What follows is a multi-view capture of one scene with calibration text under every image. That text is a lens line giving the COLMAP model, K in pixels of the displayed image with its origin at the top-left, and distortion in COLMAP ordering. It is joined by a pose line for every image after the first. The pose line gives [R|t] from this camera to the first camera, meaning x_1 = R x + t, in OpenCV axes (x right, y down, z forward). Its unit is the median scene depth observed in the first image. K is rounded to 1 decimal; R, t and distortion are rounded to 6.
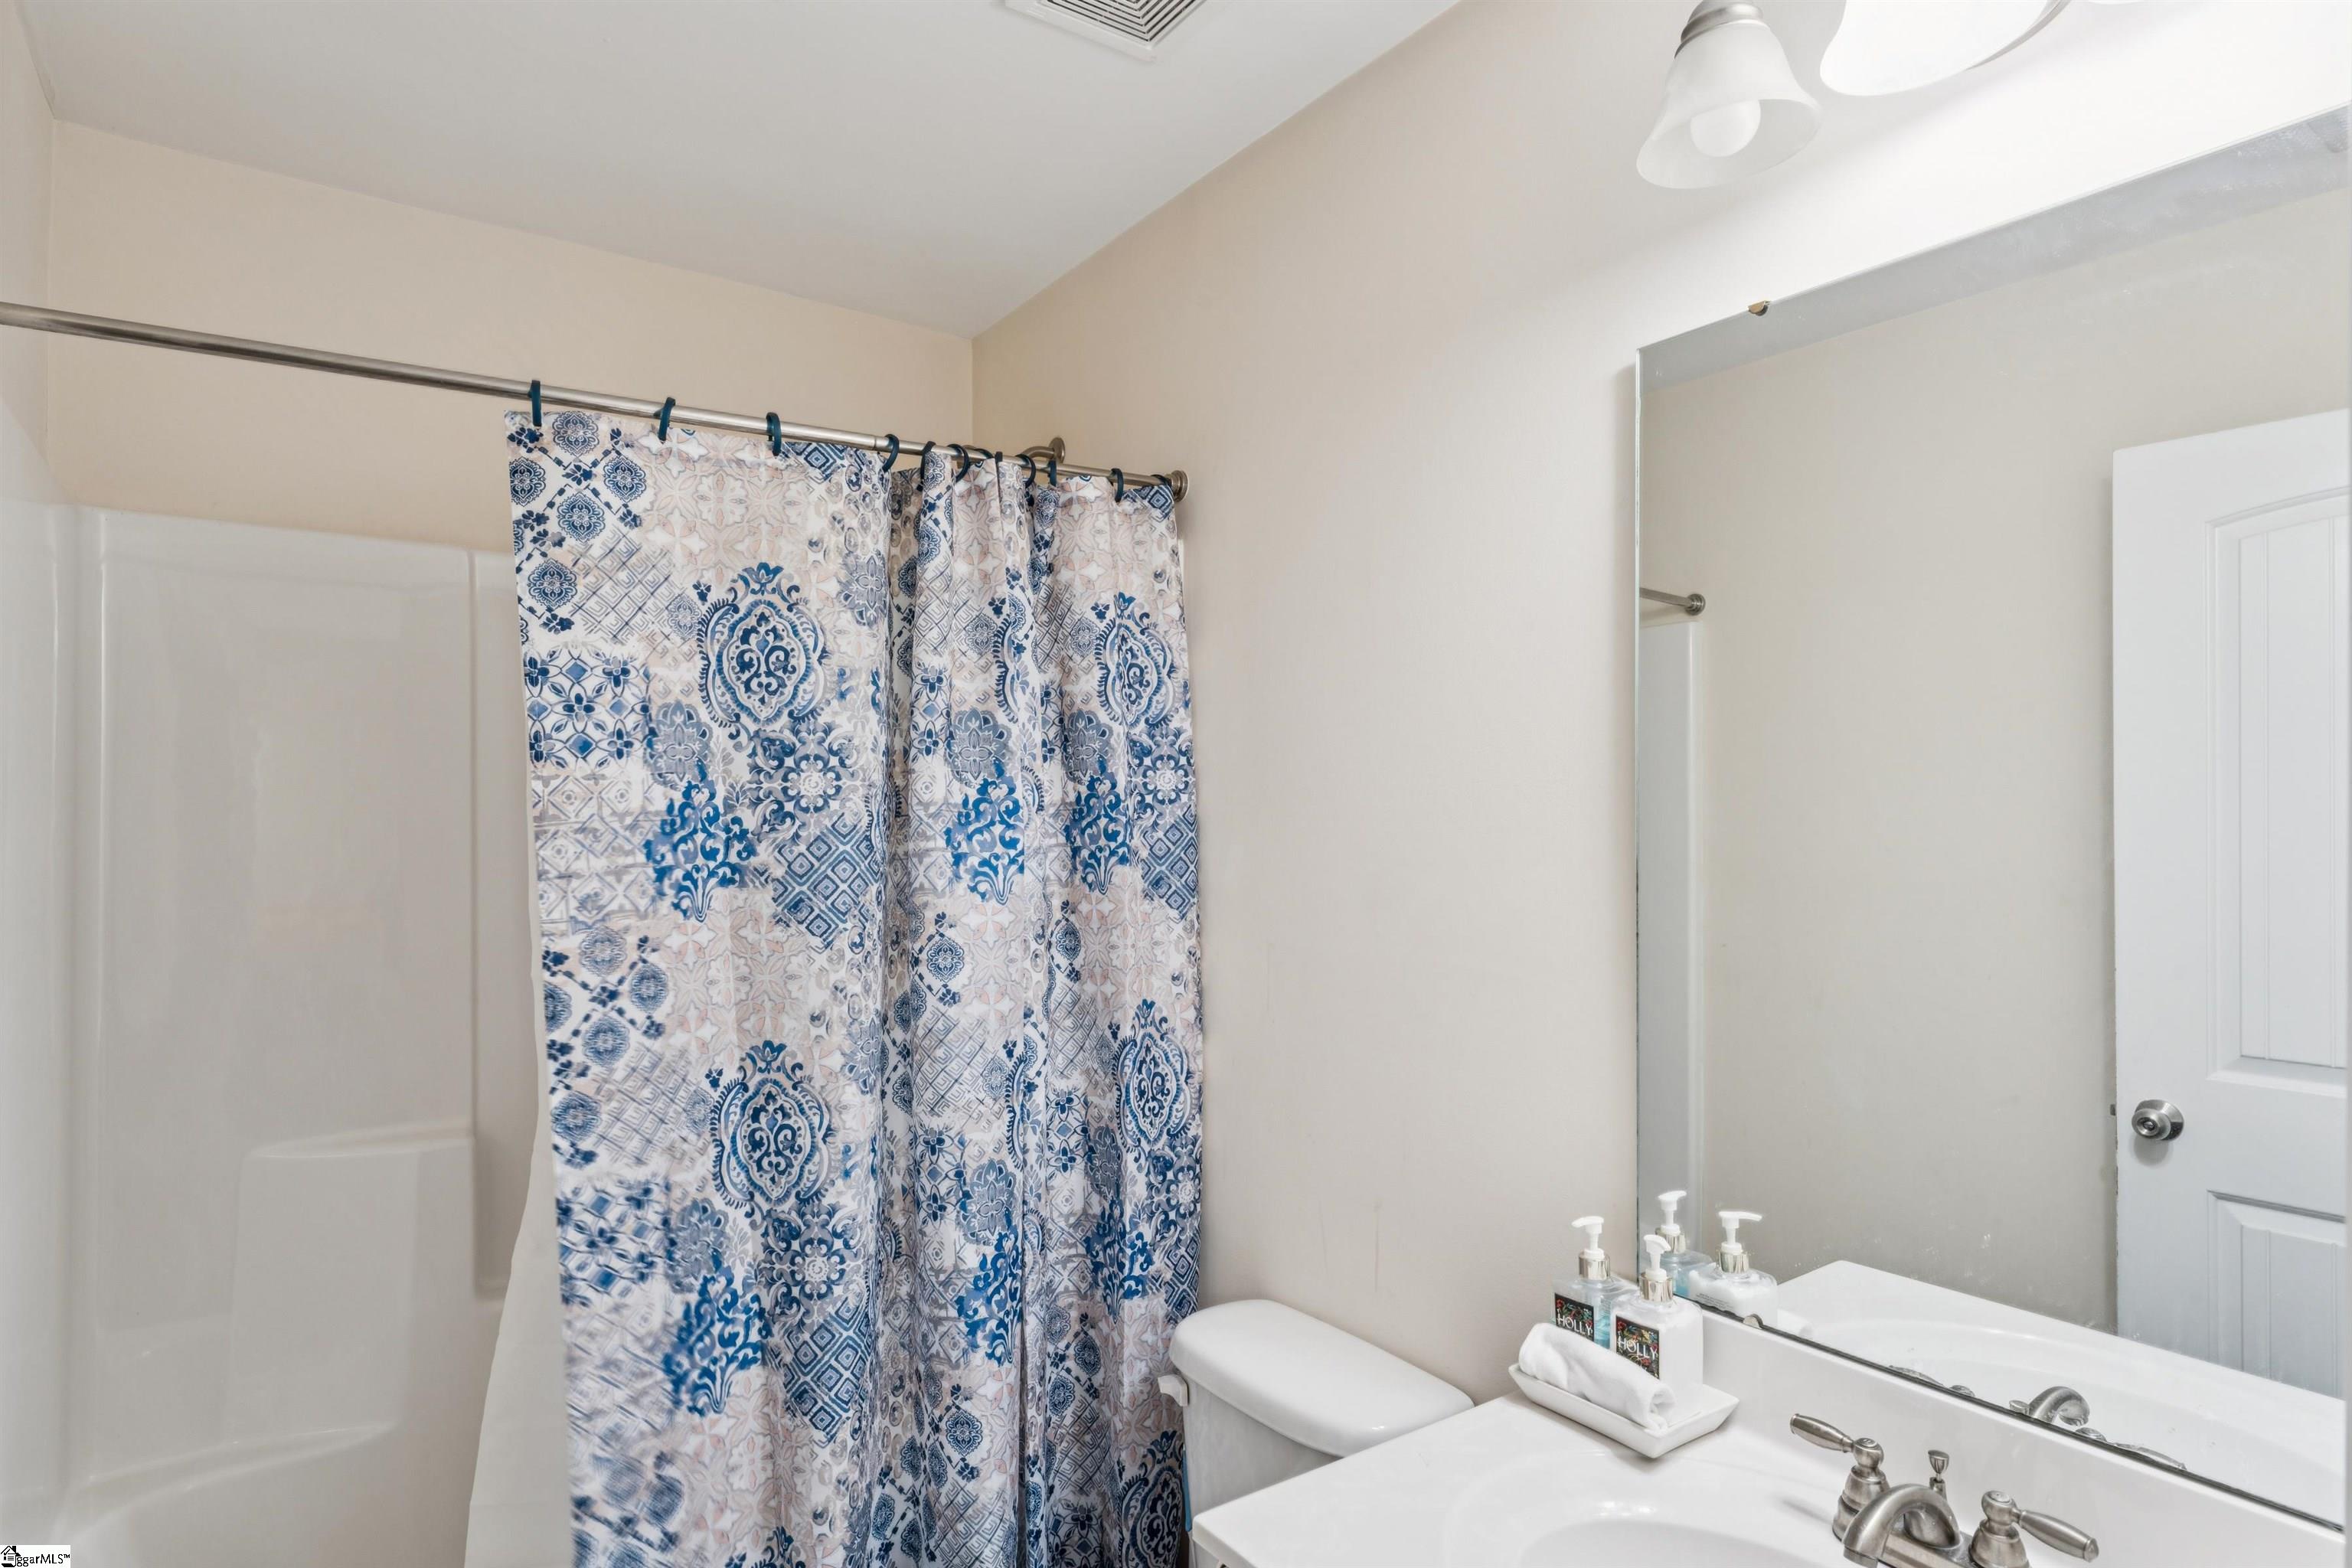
lens RADIAL K [[1240.8, 0, 1185.5], [0, 1240.8, 788.4], [0, 0, 1]] dist [-0.003173, -0.000992]
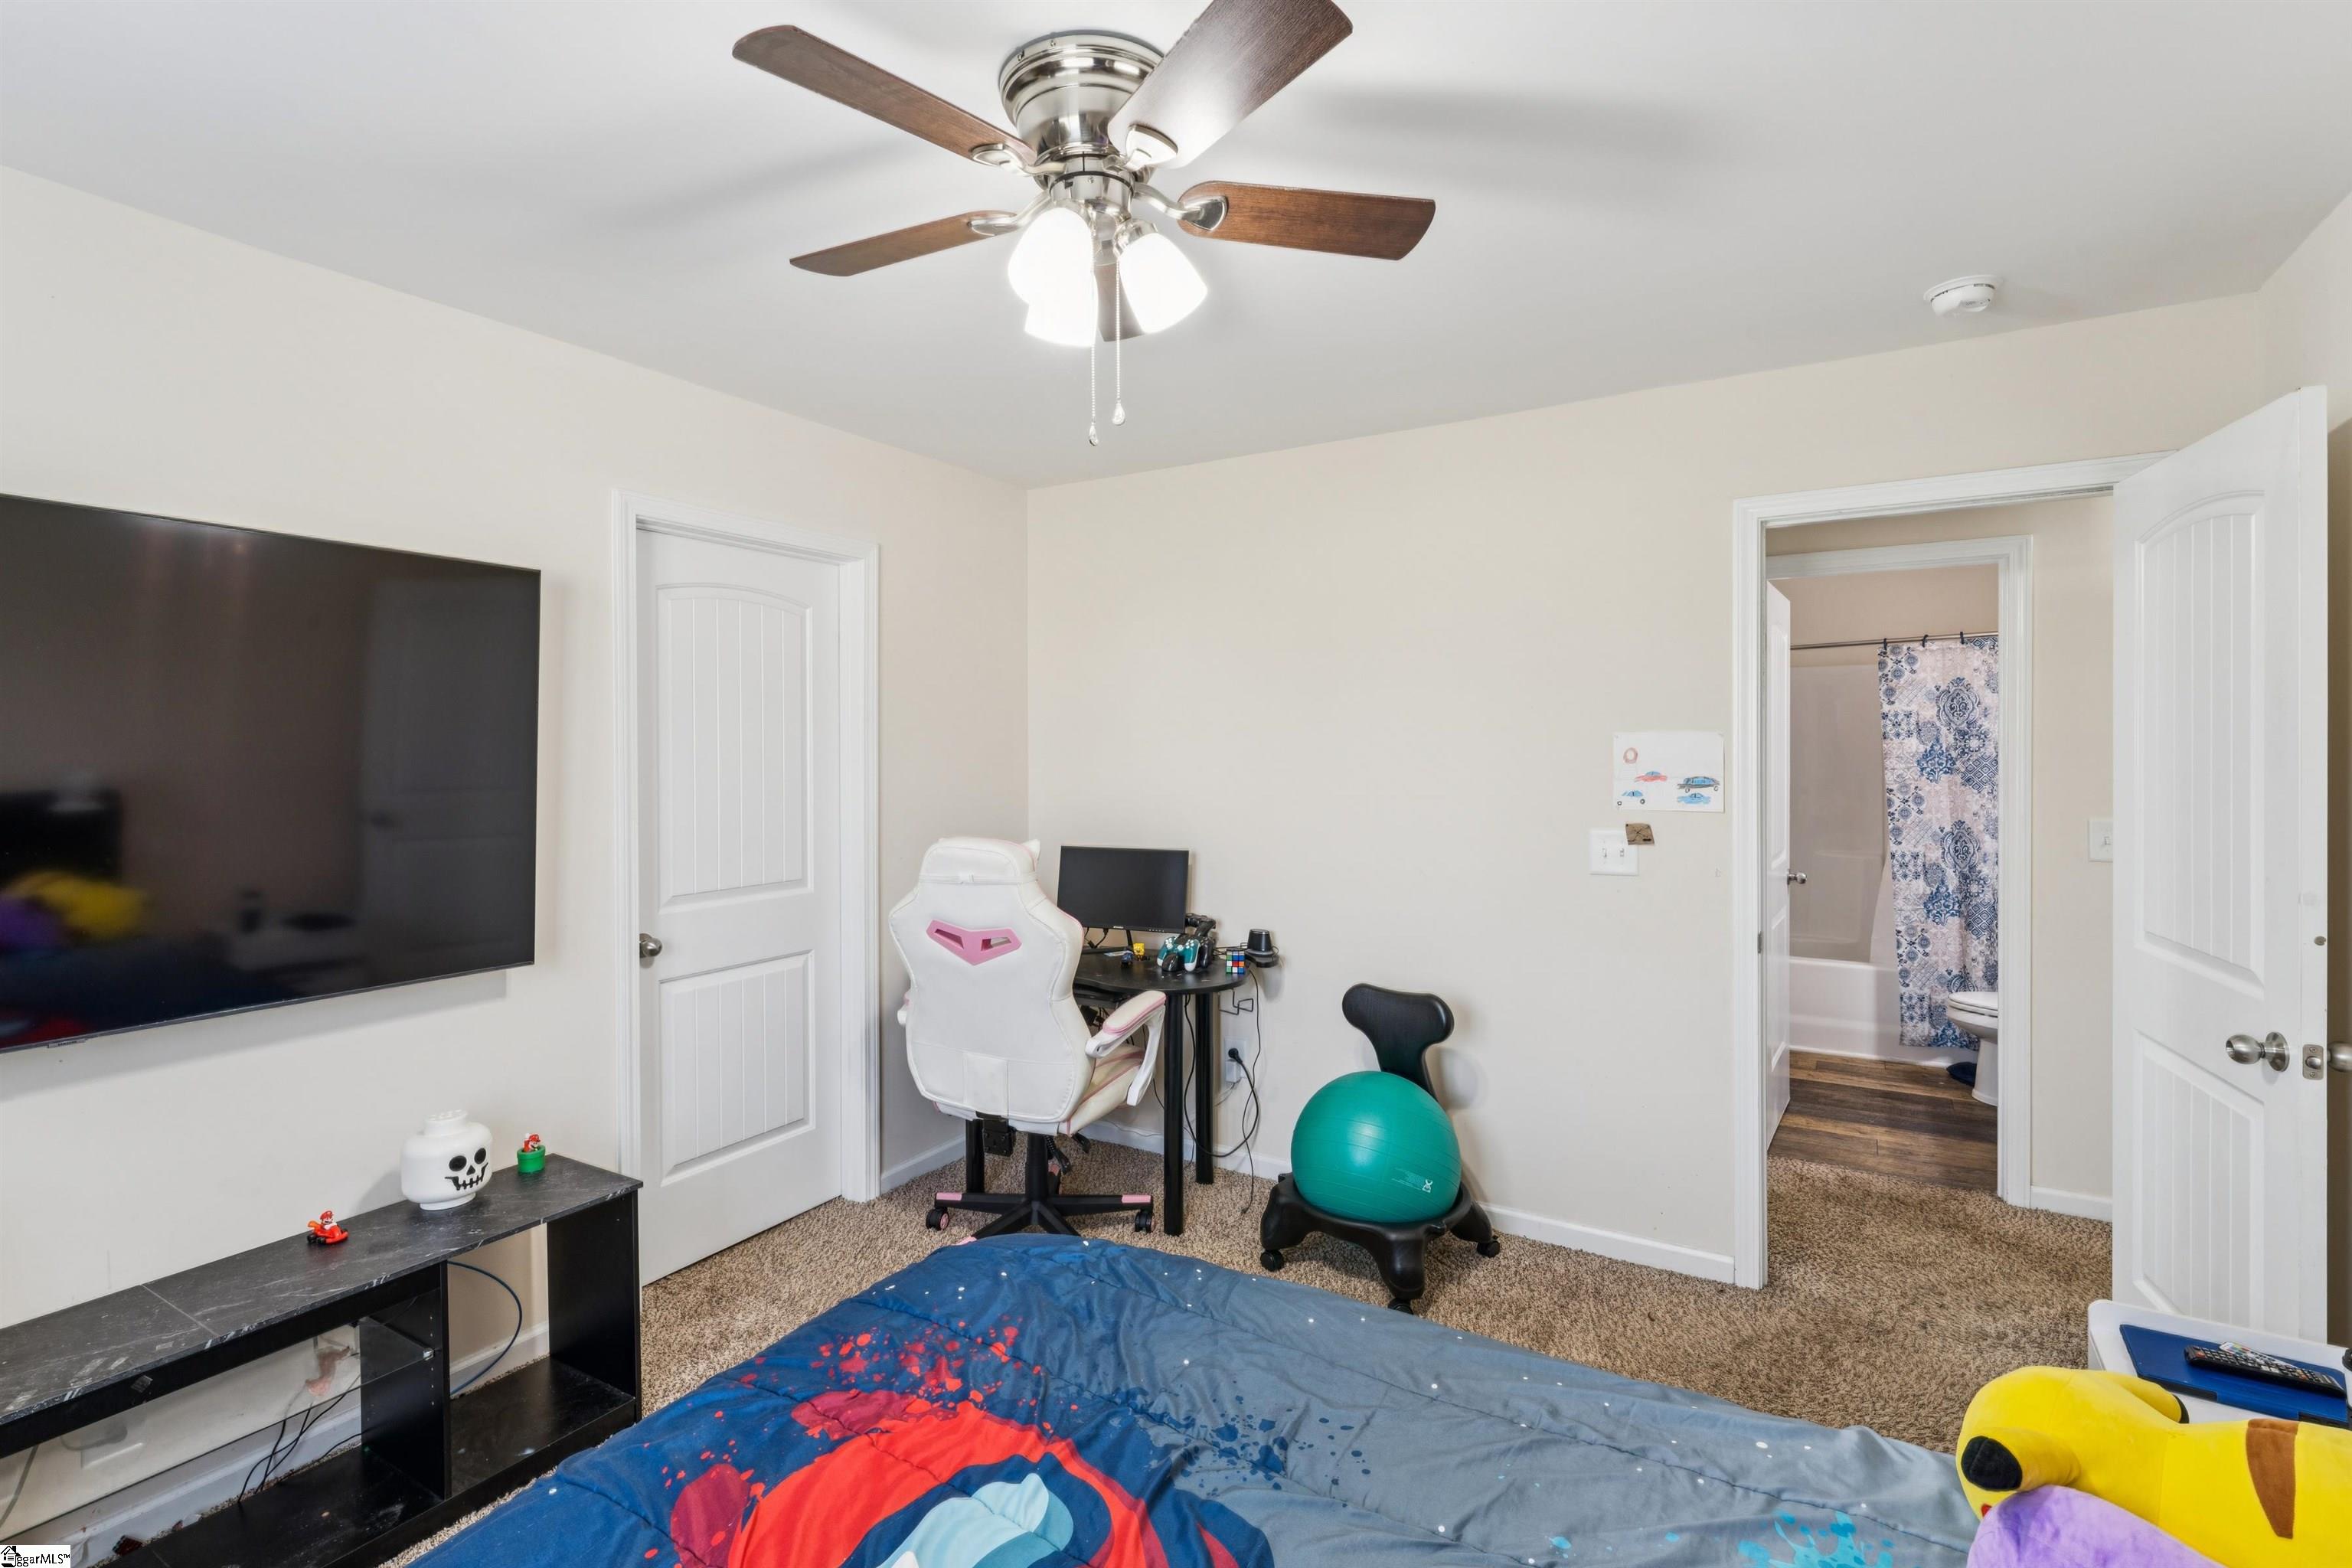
lens RADIAL K [[1105.4, 0, 1177.9], [0, 1105.4, 764.6], [0, 0, 1]] dist [-0.001859, -0.000312]
pose [[0.386403, 0.003460, -0.922324, 1.651038], [0.016559, 0.999806, 0.010688, -0.014165], [0.922181, -0.019403, 0.386270, -2.168295]]
